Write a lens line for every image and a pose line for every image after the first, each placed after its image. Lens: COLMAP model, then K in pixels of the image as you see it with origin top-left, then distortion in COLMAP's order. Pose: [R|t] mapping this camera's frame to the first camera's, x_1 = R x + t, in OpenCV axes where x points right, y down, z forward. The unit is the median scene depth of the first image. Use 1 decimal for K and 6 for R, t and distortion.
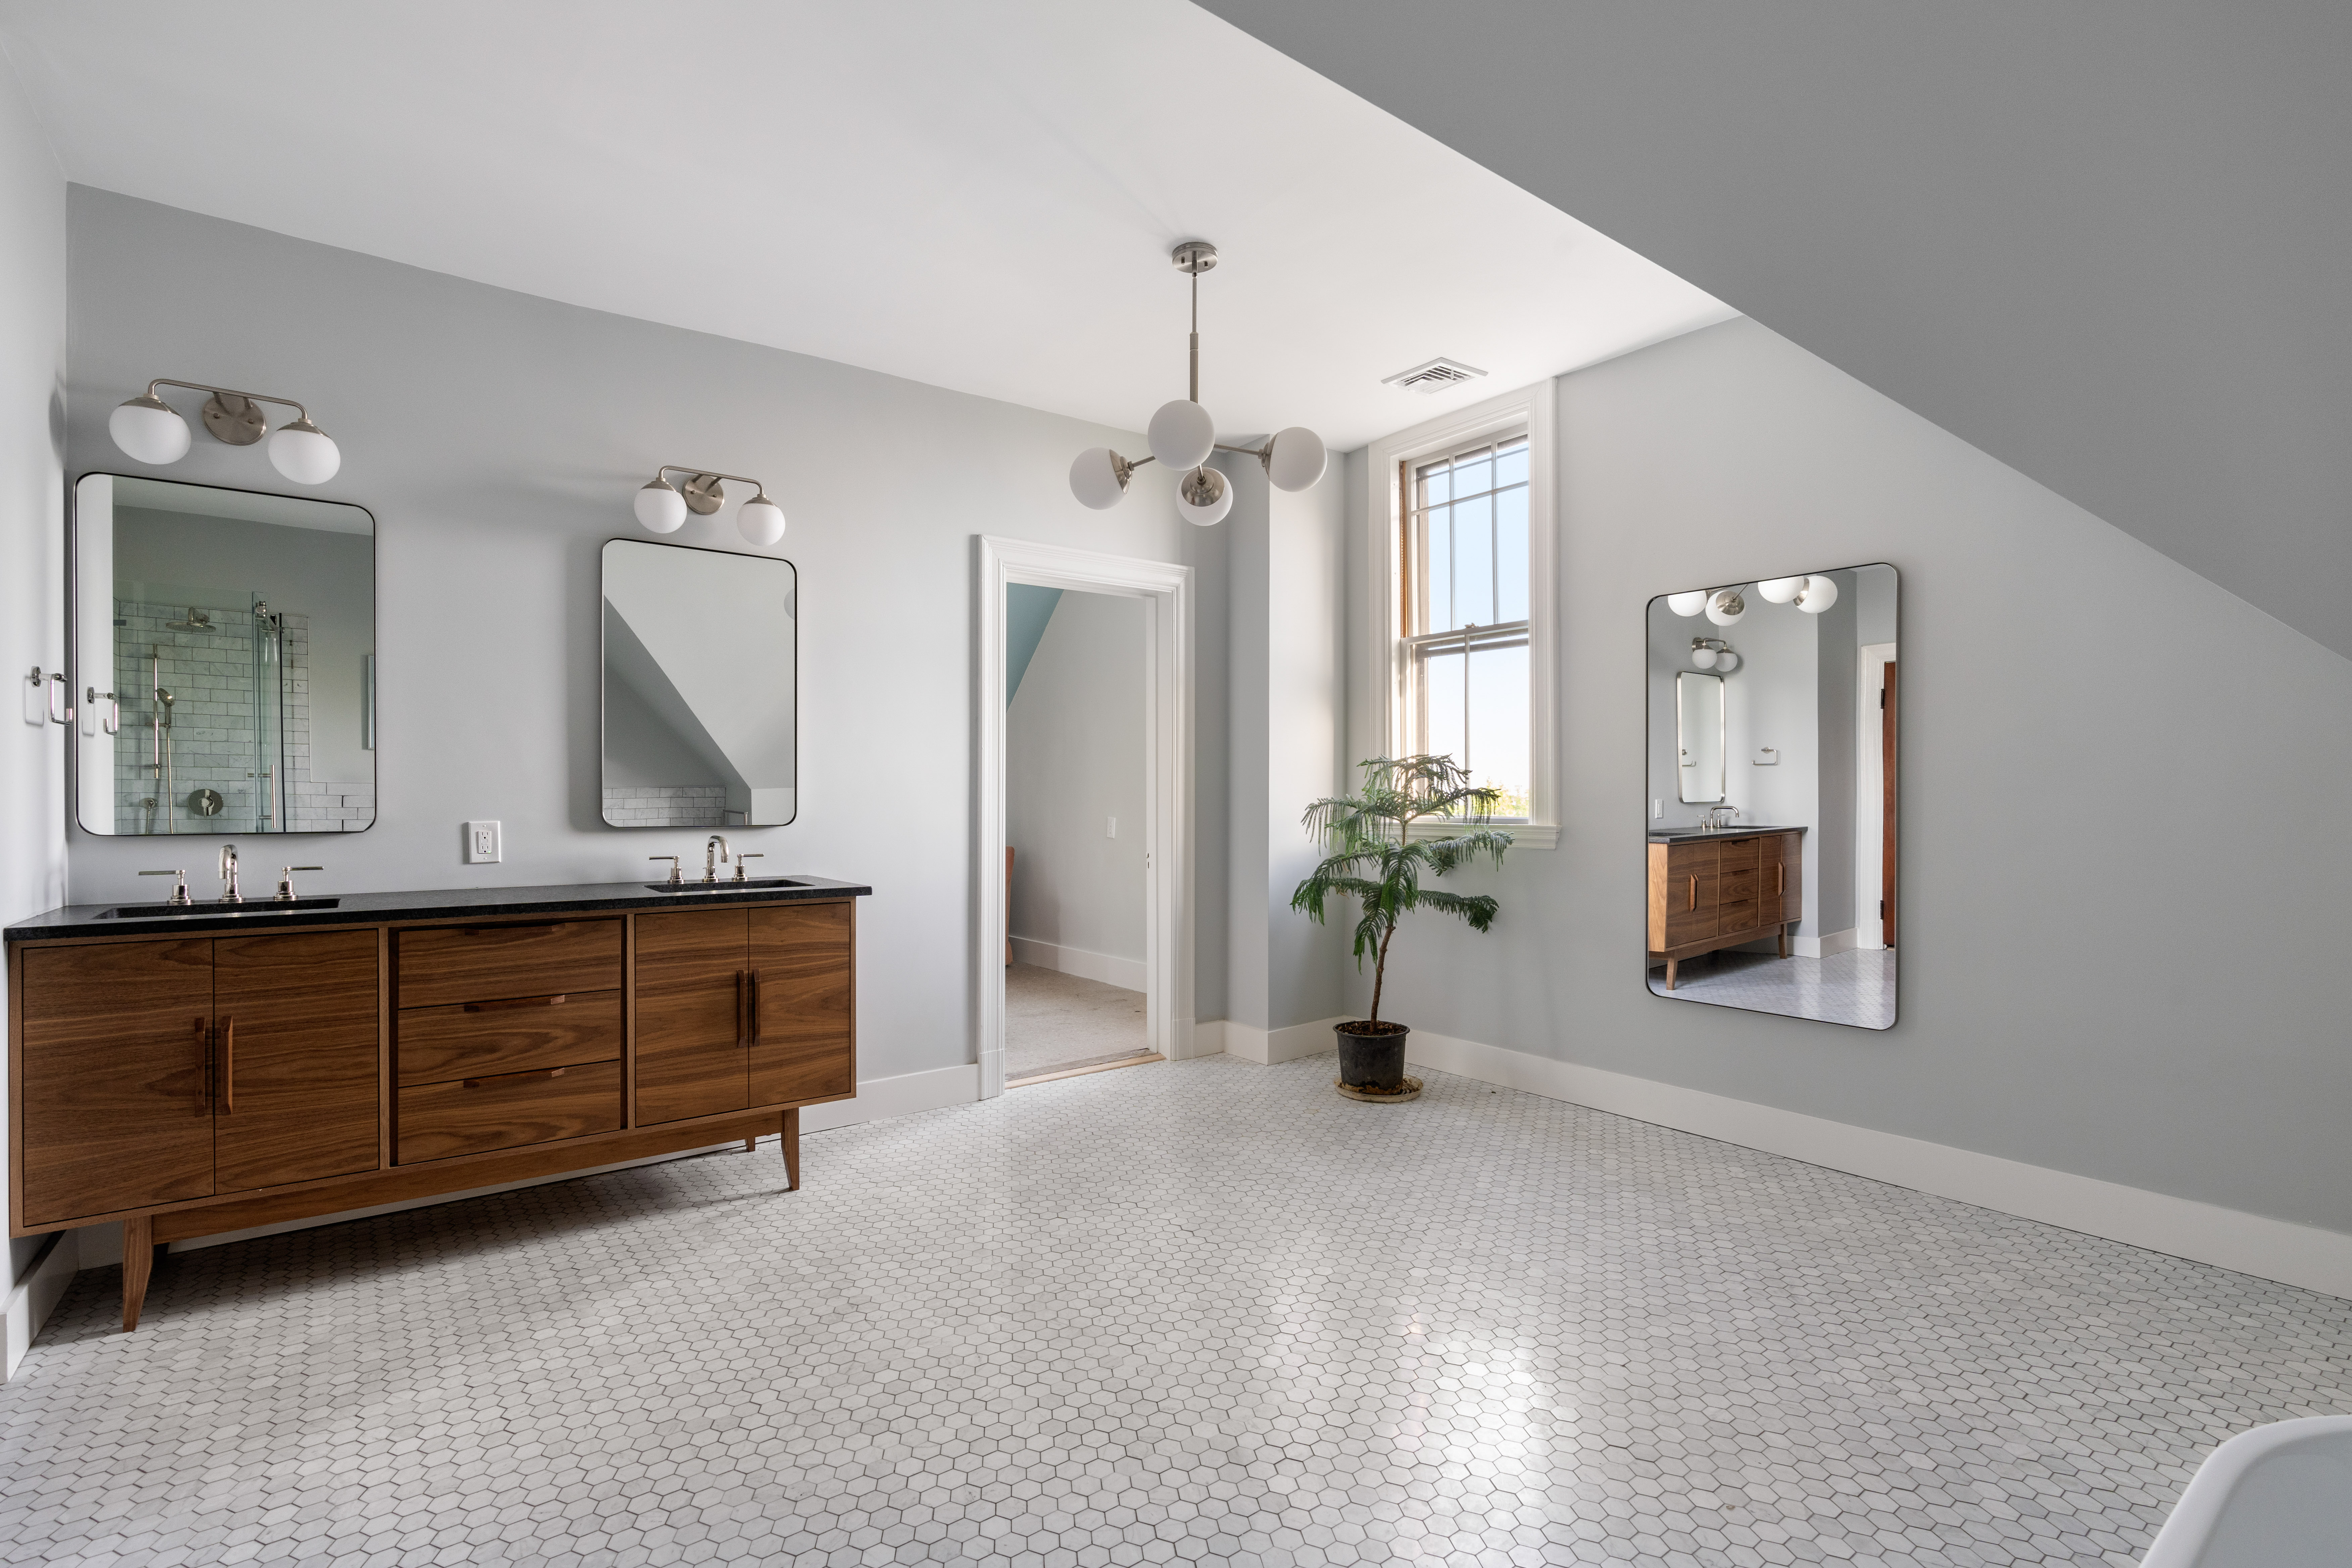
lens RADIAL K [[1080.3, 0, 1176.0], [0, 1080.3, 784.0], [0, 0, 1]] dist [-0.001491, 0.000324]
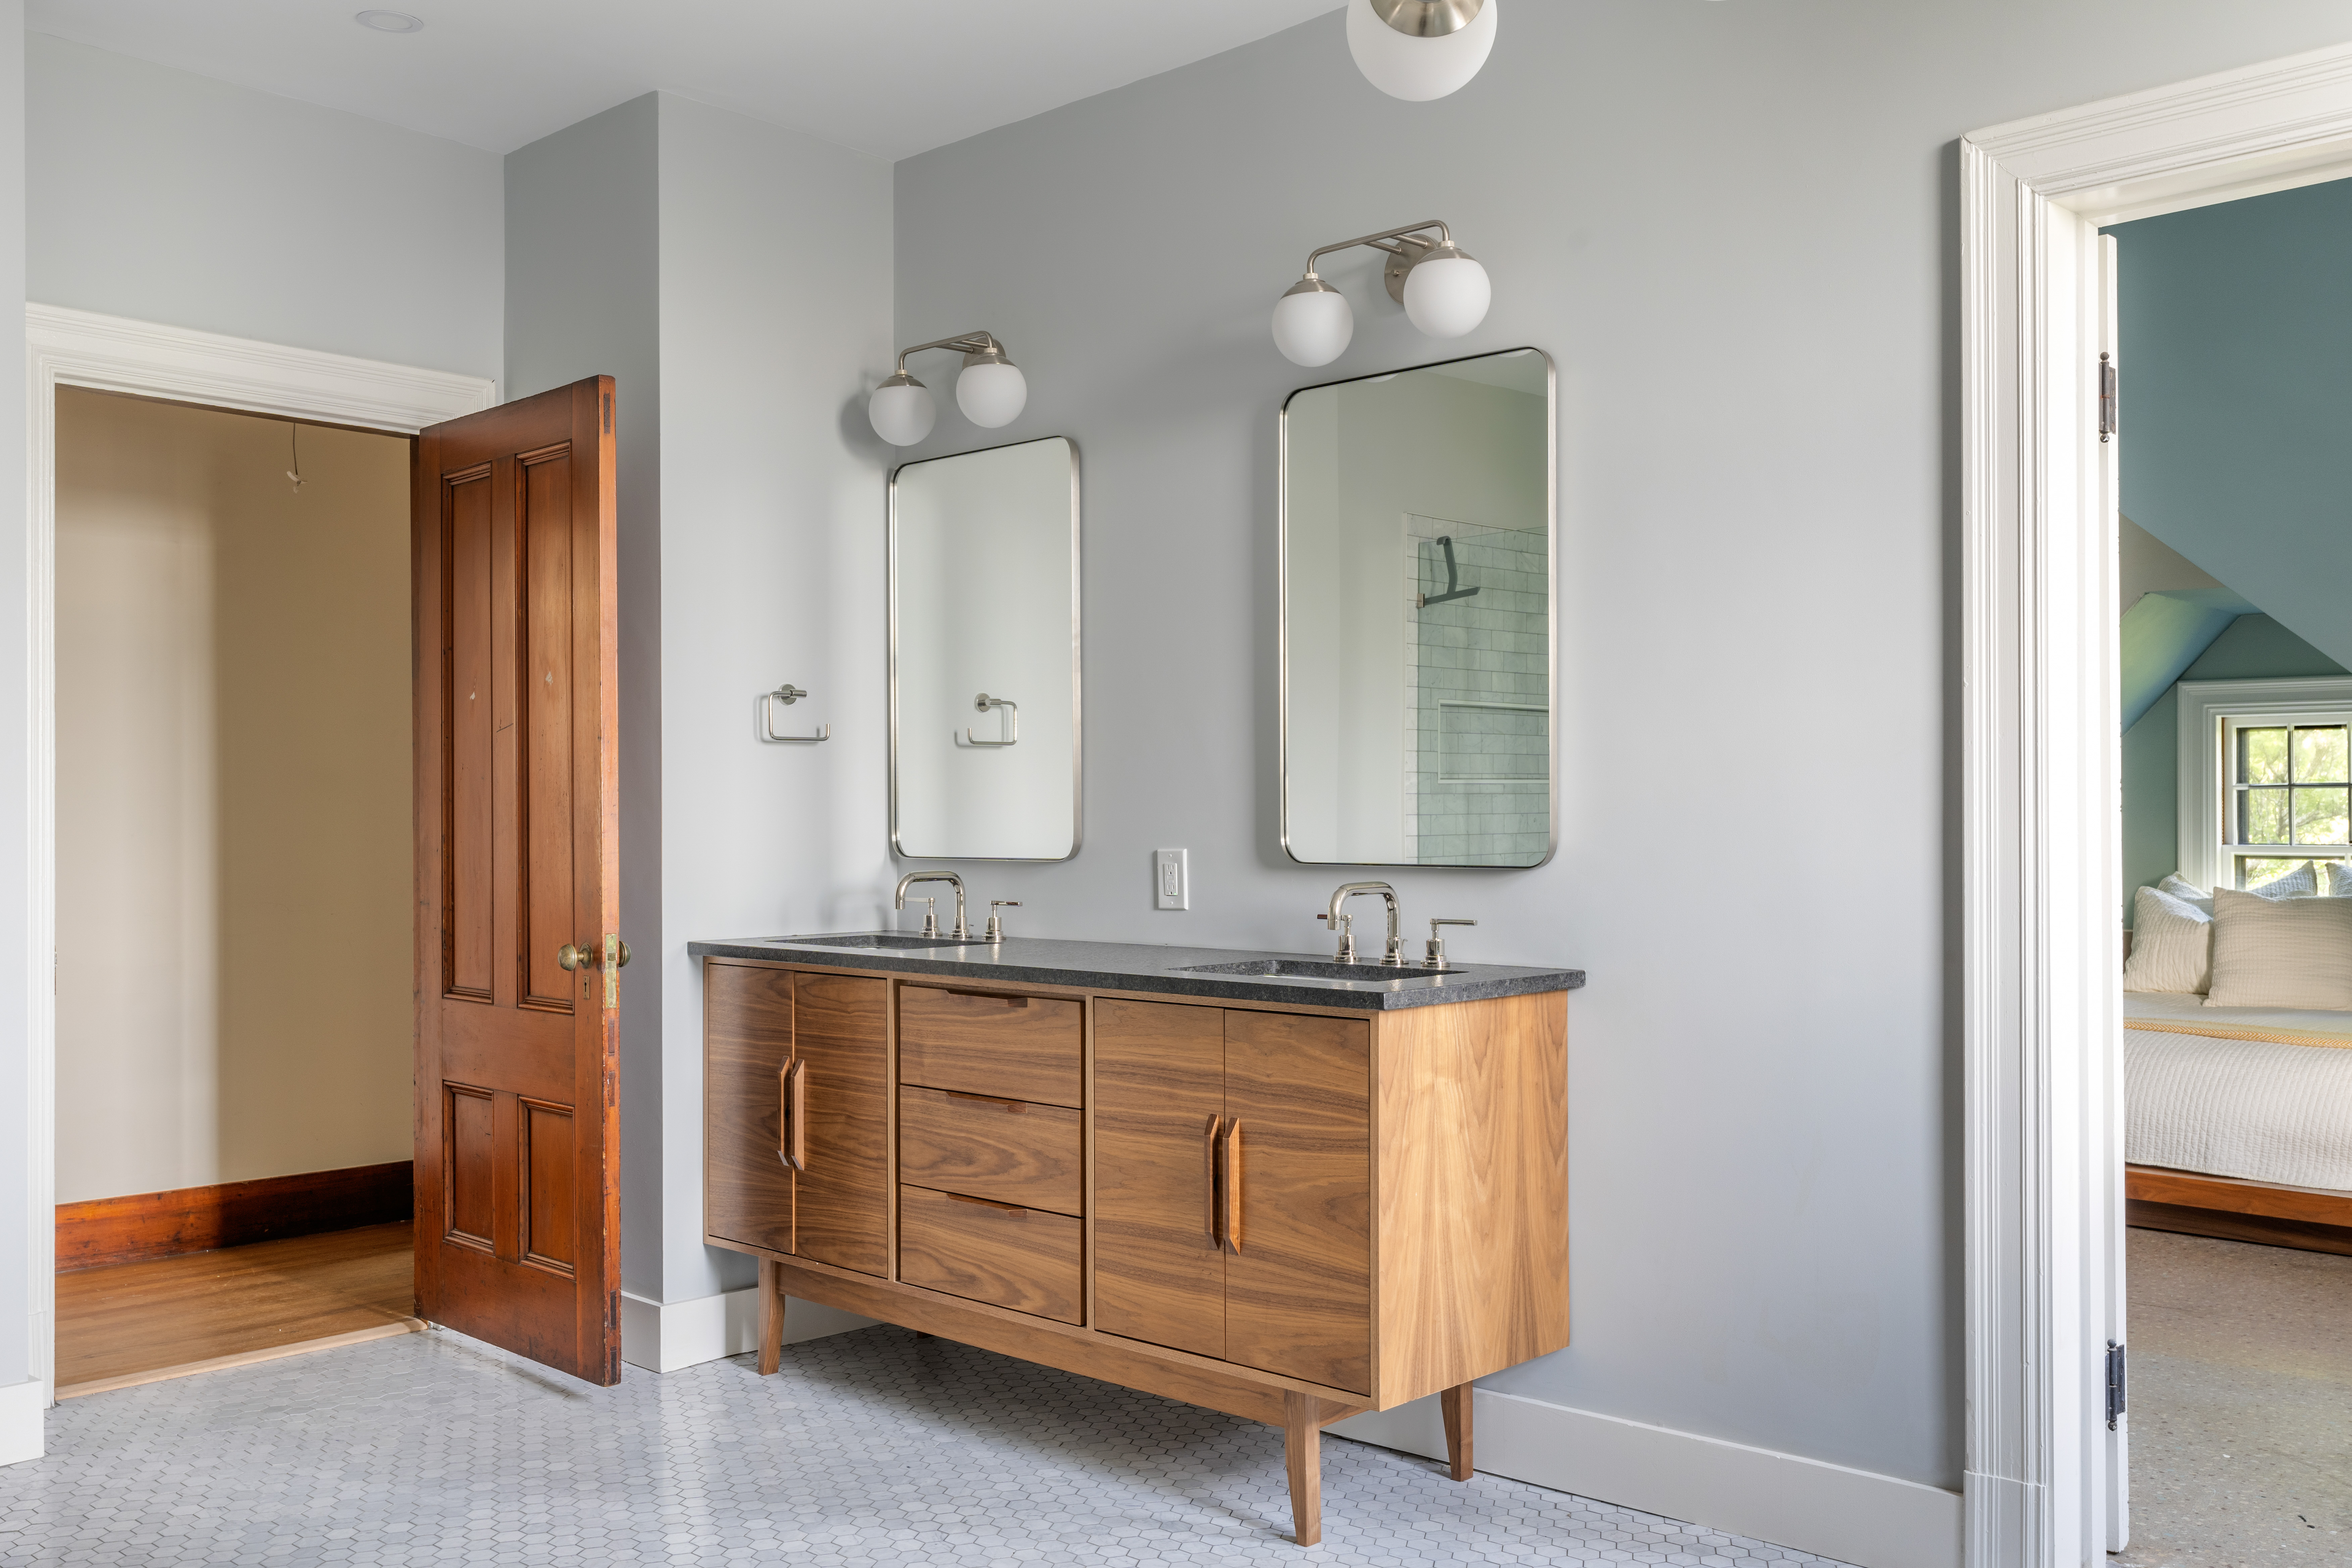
lens RADIAL K [[2114.7, 0, 1177.6], [0, 2114.7, 809.0], [0, 0, 1]] dist [0.000849, -0.003140]
pose [[0.153118, -0.005794, -0.988191, 0.749716], [0.014395, 0.999890, -0.003632, 0.015017], [0.988103, -0.013669, 0.153185, 0.865628]]
